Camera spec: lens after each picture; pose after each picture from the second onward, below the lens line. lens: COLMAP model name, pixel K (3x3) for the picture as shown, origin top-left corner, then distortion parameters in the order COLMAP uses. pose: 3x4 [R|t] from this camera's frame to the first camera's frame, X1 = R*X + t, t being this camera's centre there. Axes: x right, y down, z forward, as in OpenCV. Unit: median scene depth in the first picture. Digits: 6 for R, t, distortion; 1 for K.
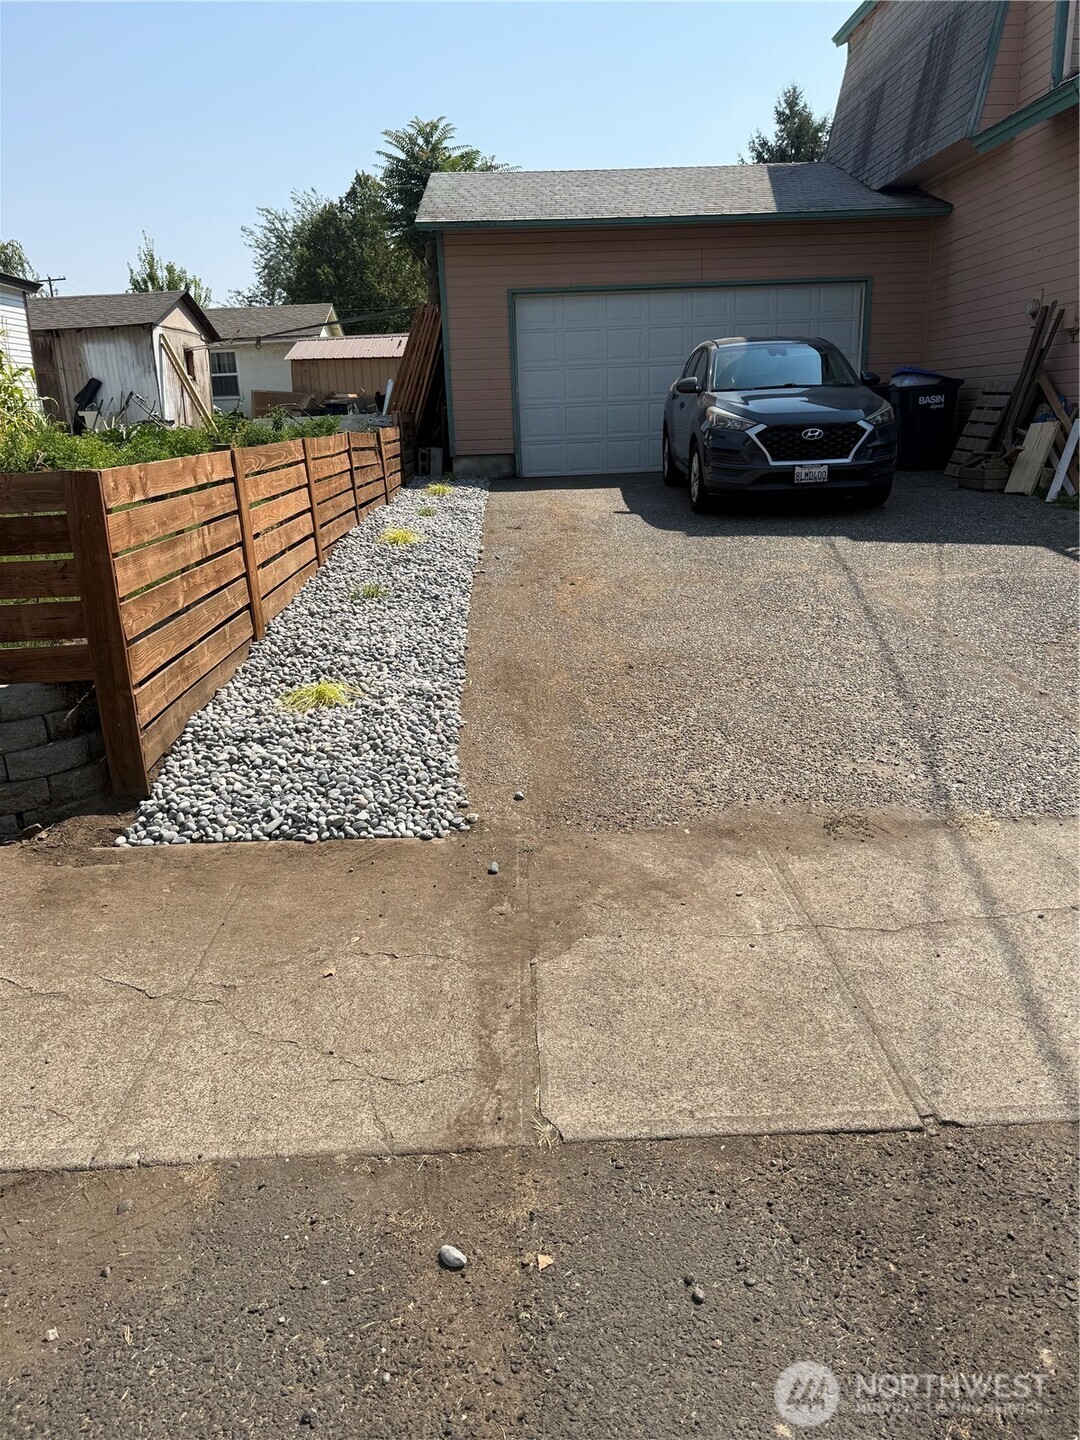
lens RADIAL K [[1003.7, 0, 542.4], [0, 1003.7, 724.4], [0, 0, 1]] dist [0.000042, -0.002471]
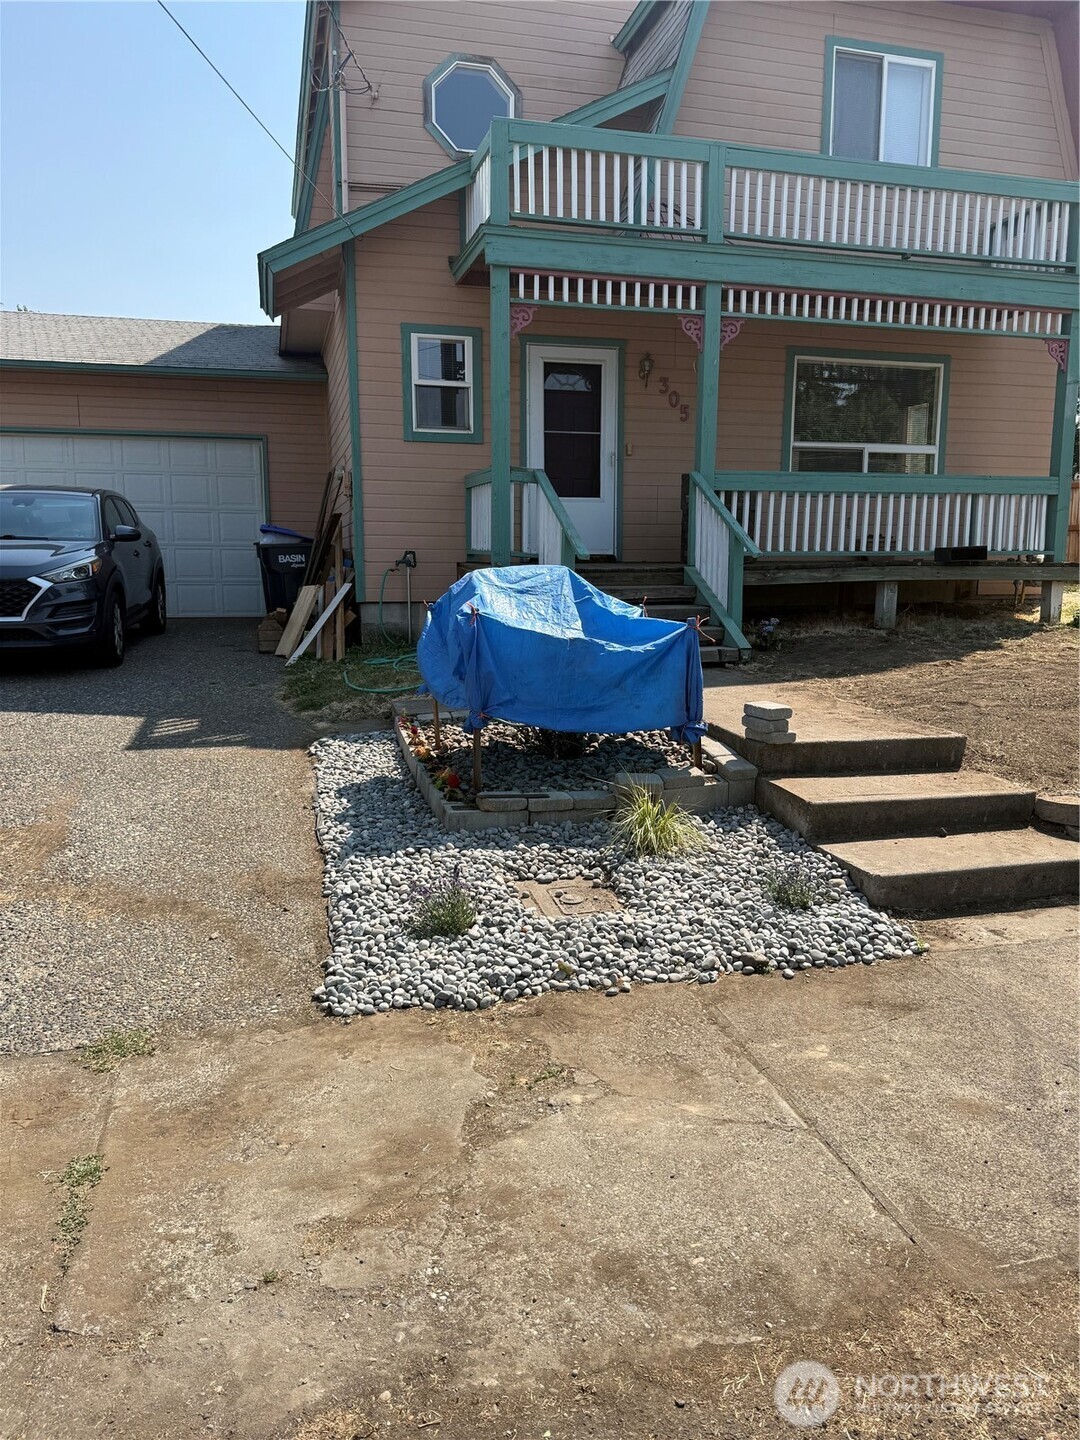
lens RADIAL K [[1003.7, 0, 538.9], [0, 1003.7, 718.4], [0, 0, 1]] dist [0.000042, -0.002471]
pose [[0.982735, 0.015502, 0.184369, 0.446177], [0.010874, 0.989922, -0.141196, -0.029492], [-0.184700, 0.140763, 0.972662, 0.029188]]
